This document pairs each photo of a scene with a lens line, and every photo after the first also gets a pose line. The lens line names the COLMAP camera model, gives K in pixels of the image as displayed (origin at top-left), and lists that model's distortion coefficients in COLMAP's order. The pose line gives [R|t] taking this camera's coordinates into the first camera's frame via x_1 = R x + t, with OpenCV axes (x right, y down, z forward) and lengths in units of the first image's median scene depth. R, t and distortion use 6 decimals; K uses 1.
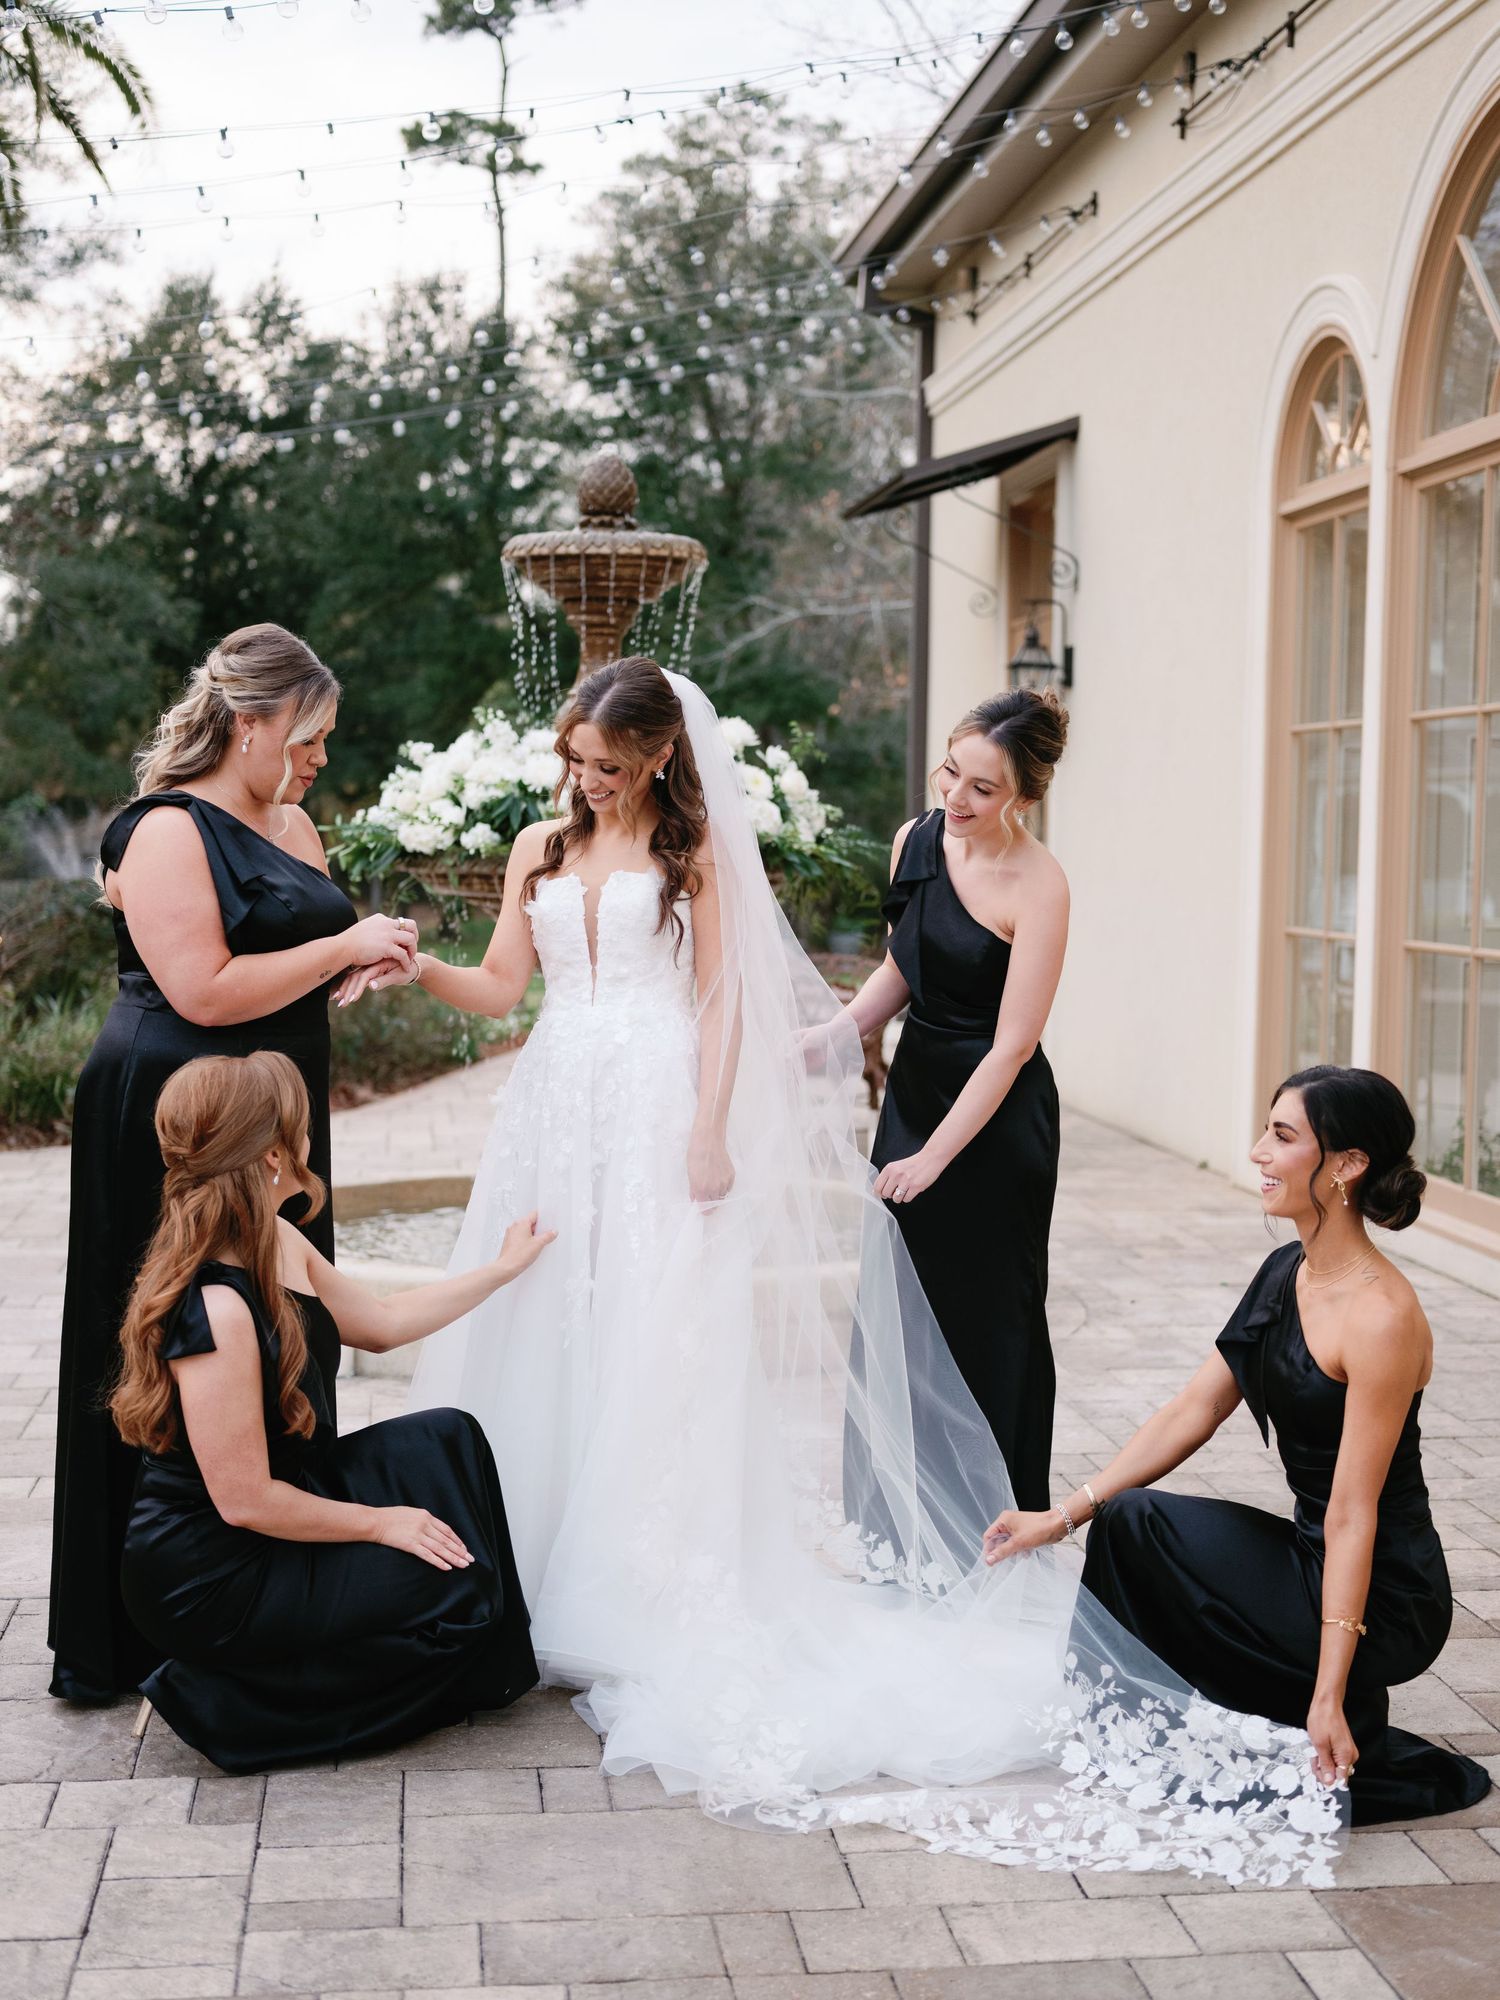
lens RADIAL K [[2917.2, 0, 749.8], [0, 2917.2, 1034.0], [0, 0, 1]] dist [0.005797, -0.003104]
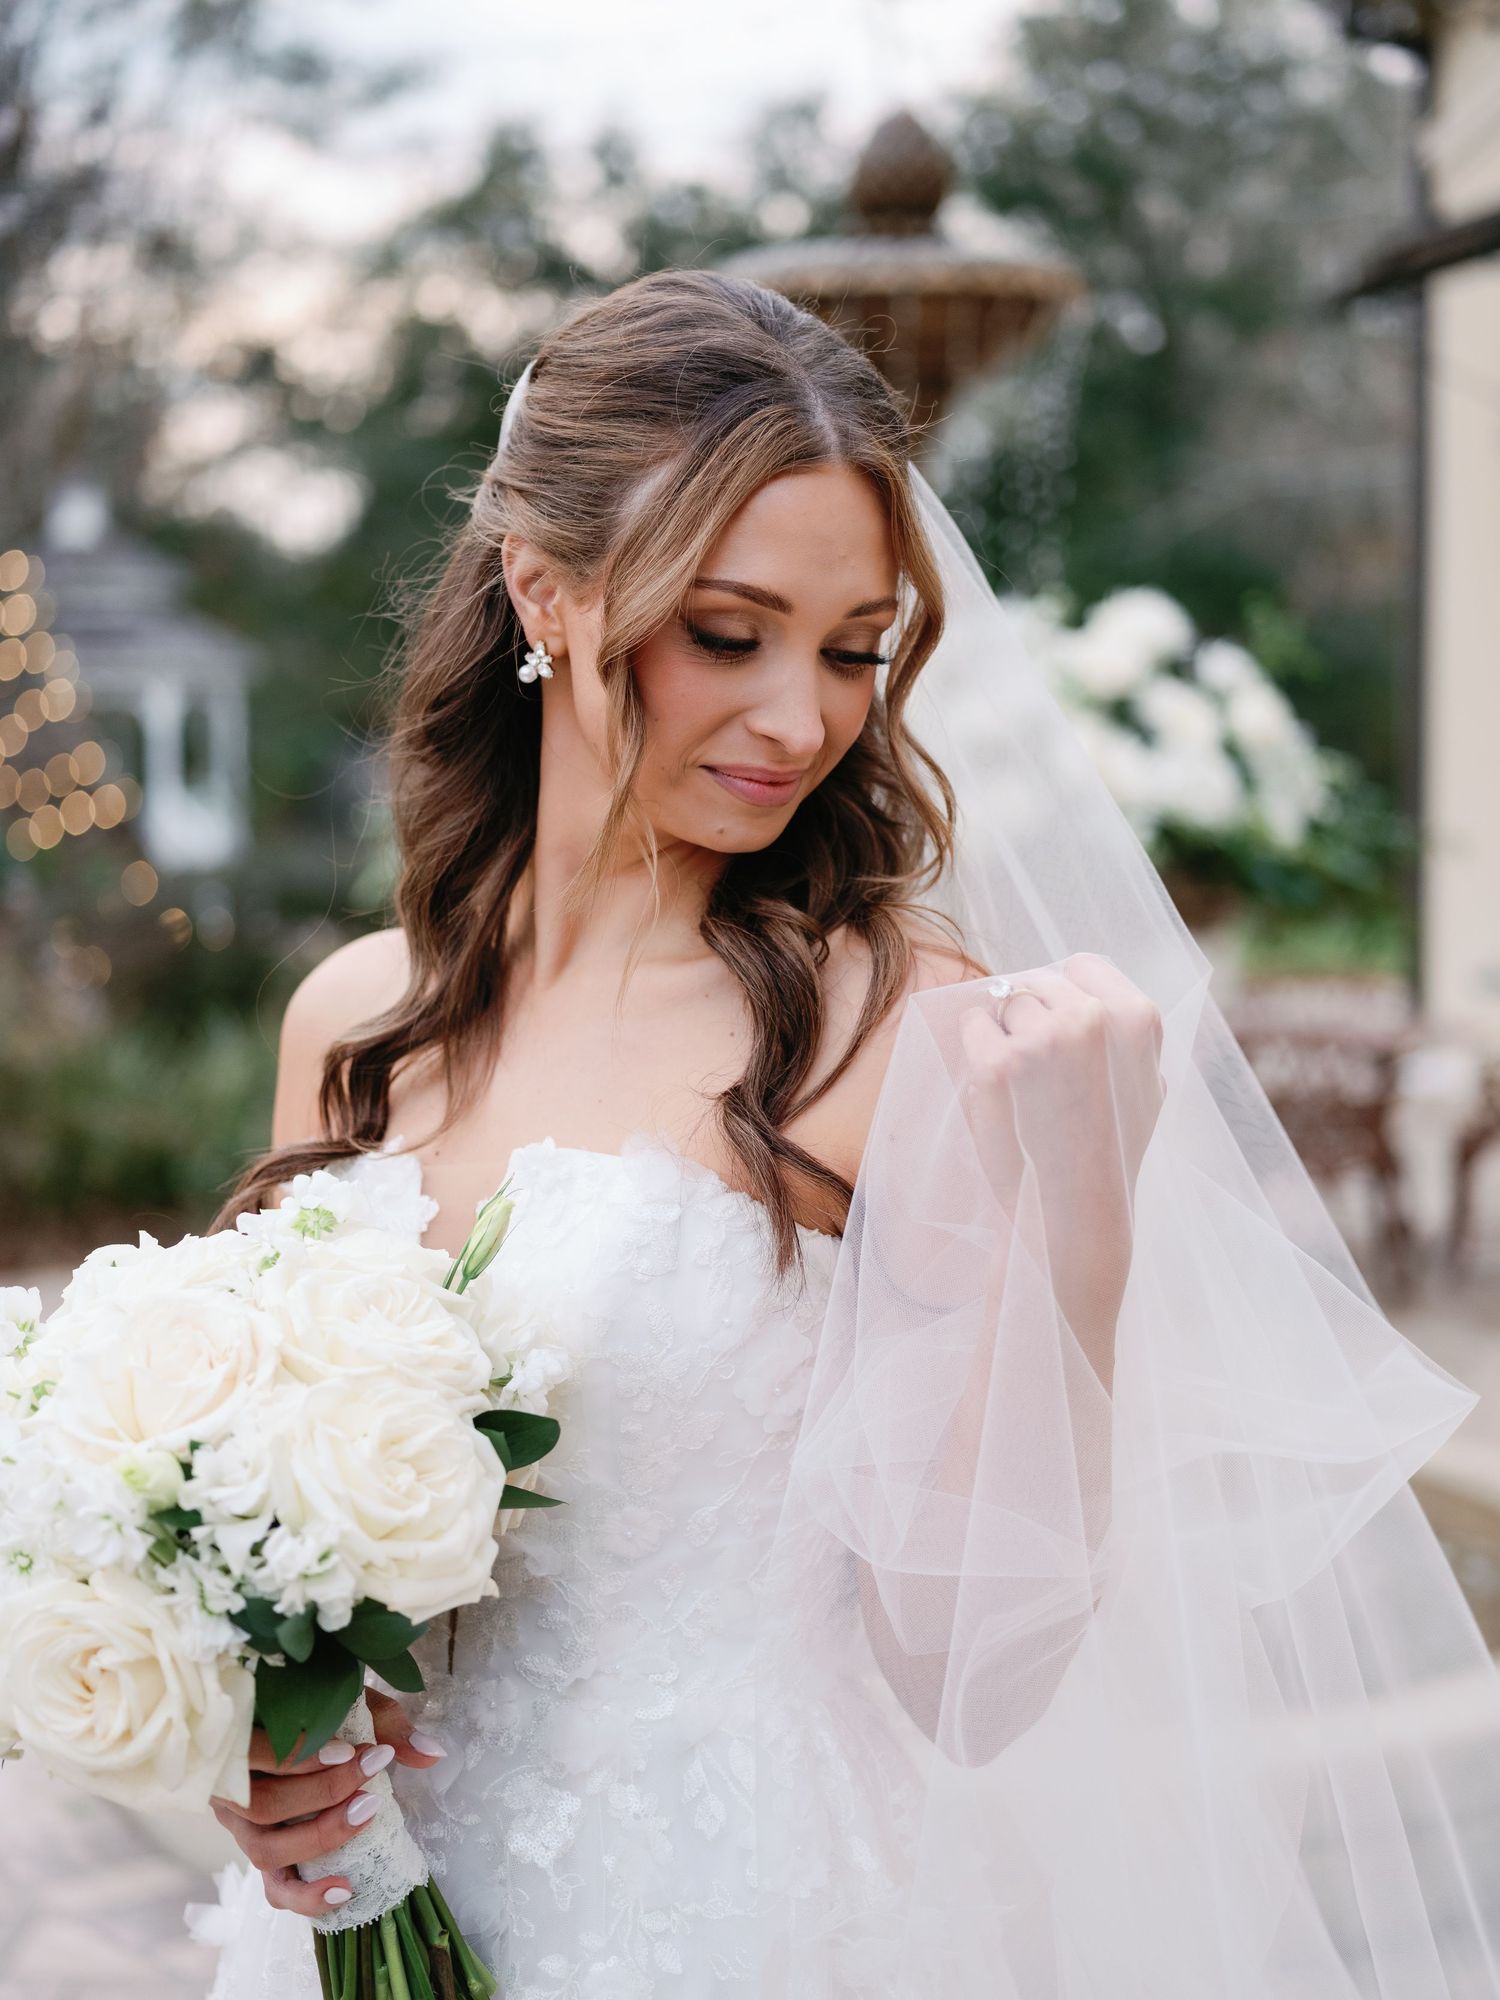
lens RADIAL K [[3201.0, 0, 797.1], [0, 3201.0, 998.5], [0, 0, 1]] dist [0.005186, 0.003394]
pose [[0.993152, -0.008183, -0.116544, -0.016100], [0.009139, 0.999929, 0.007672, -0.035862], [0.116473, -0.008684, 0.993156, 0.358137]]
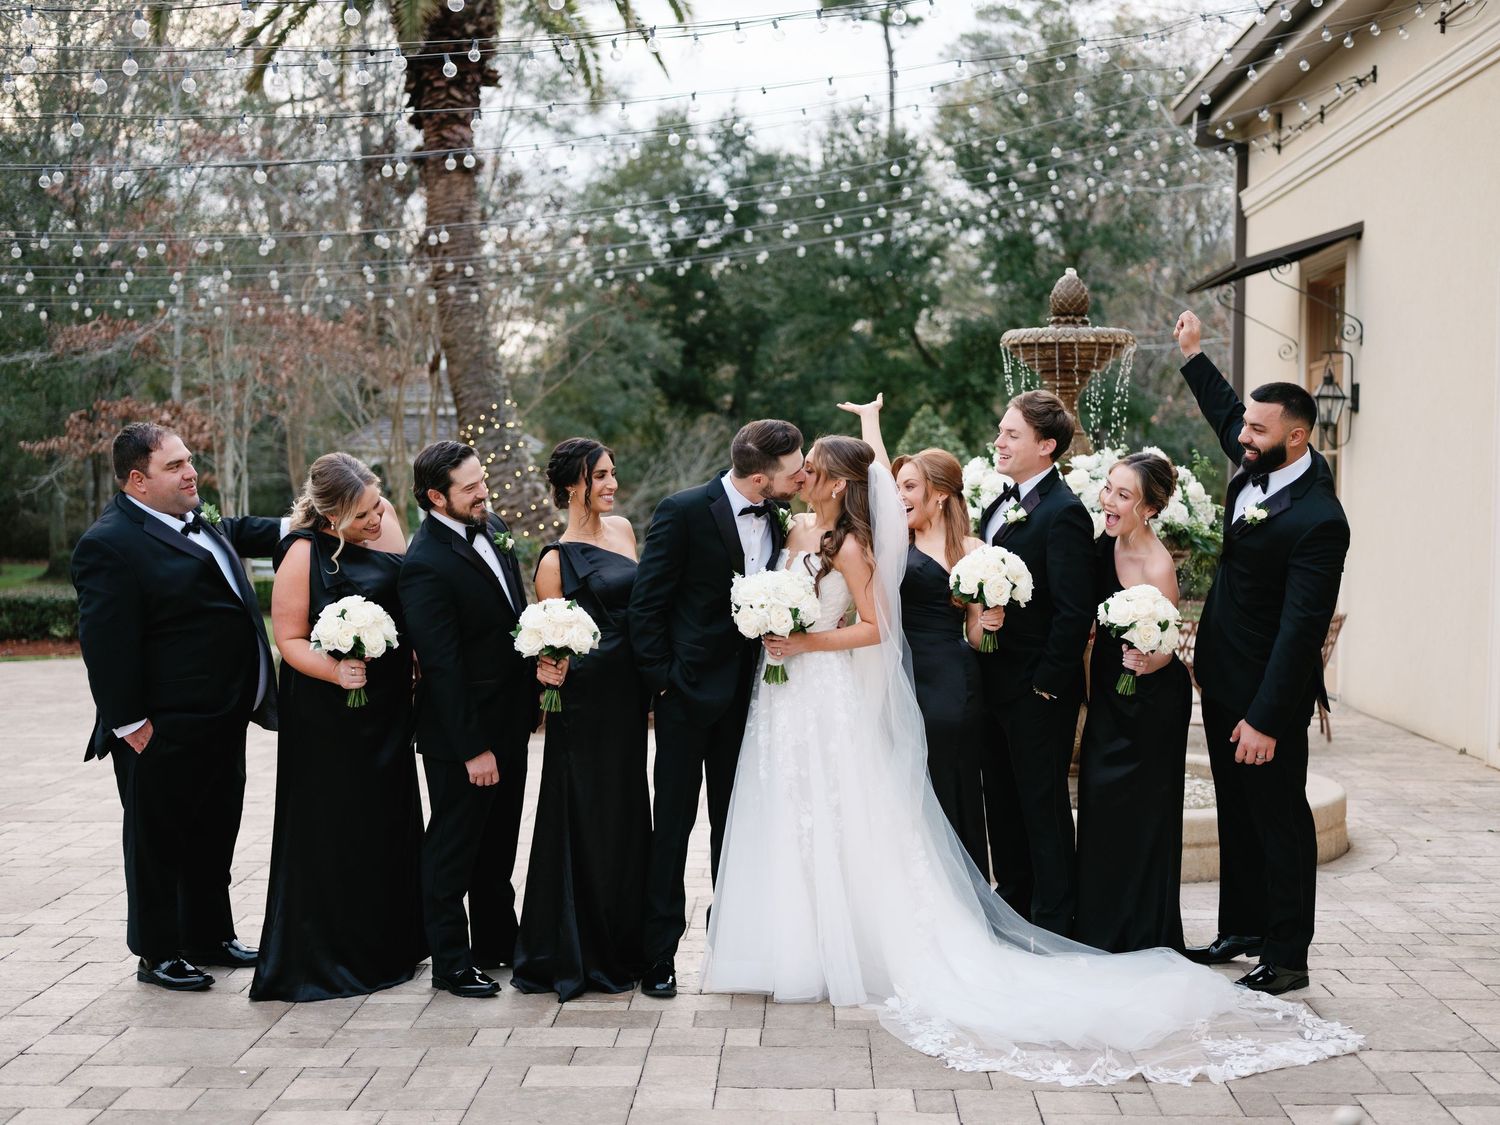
lens RADIAL K [[2169.8, 0, 746.5], [0, 2169.8, 572.2], [0, 0, 1]] dist [-0.000506, 0.030890]
pose [[0.989098, 0.001144, -0.147253, -0.022672], [-0.006728, 0.999277, -0.037431, -0.000051], [0.147104, 0.038013, 0.988390, -0.065112]]
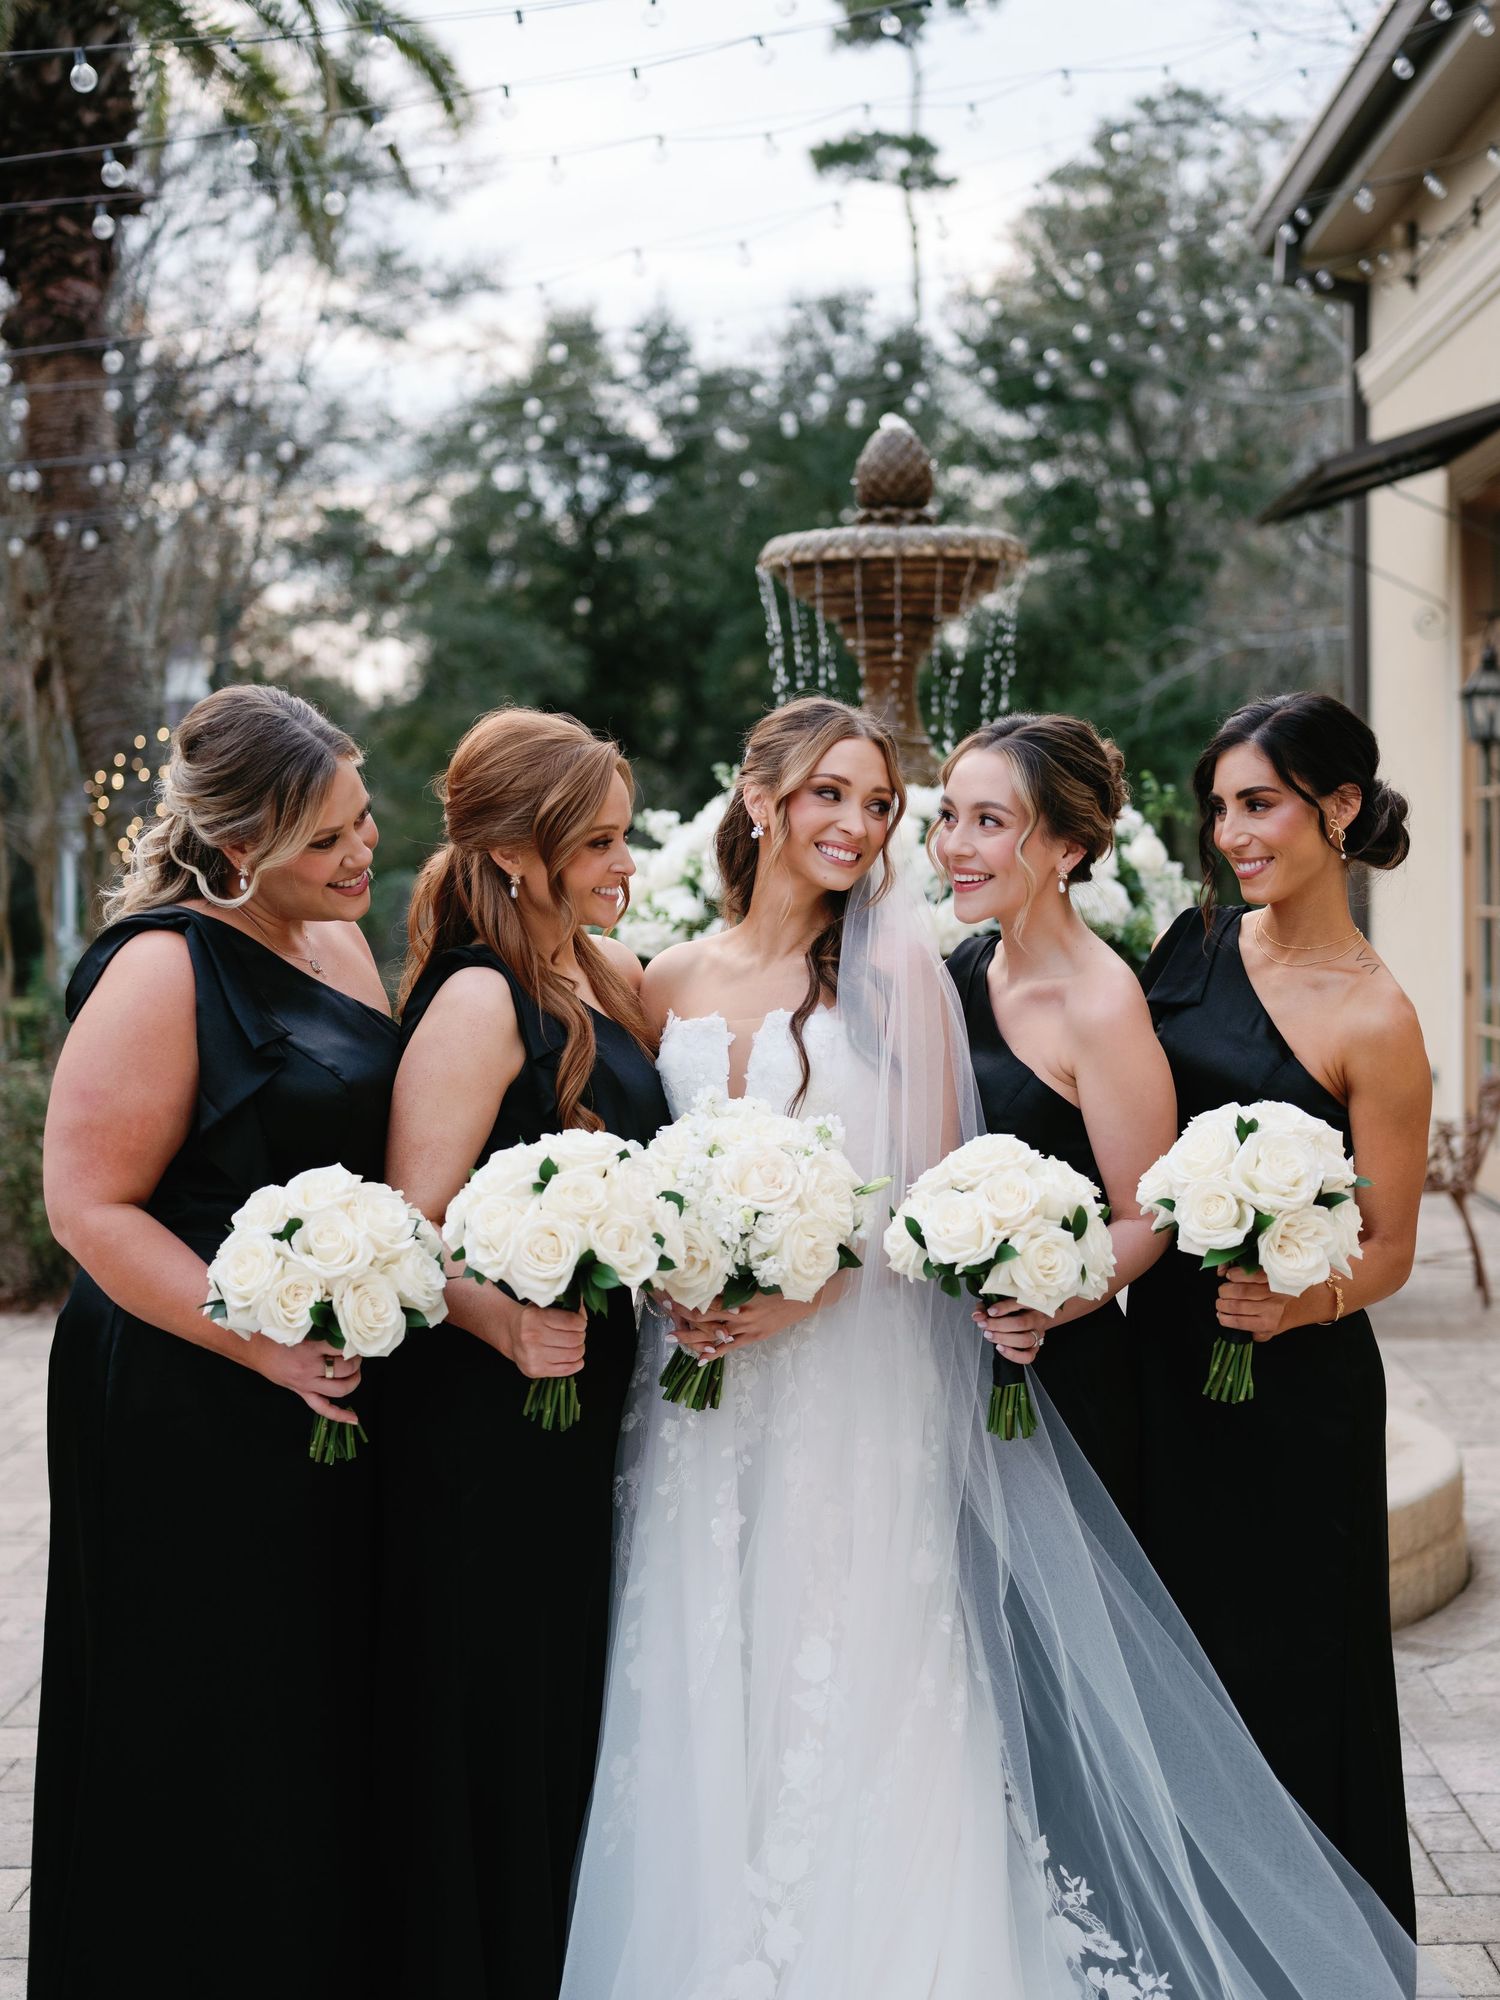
lens RADIAL K [[3142.1, 0, 755.1], [0, 3142.1, 976.1], [0, 0, 1]] dist [0.019903, -0.098014]
pose [[0.989984, -0.016697, -0.140186, 0.012768], [0.010754, 0.999015, -0.043042, -0.009881], [0.140767, 0.041103, 0.989189, 0.088885]]
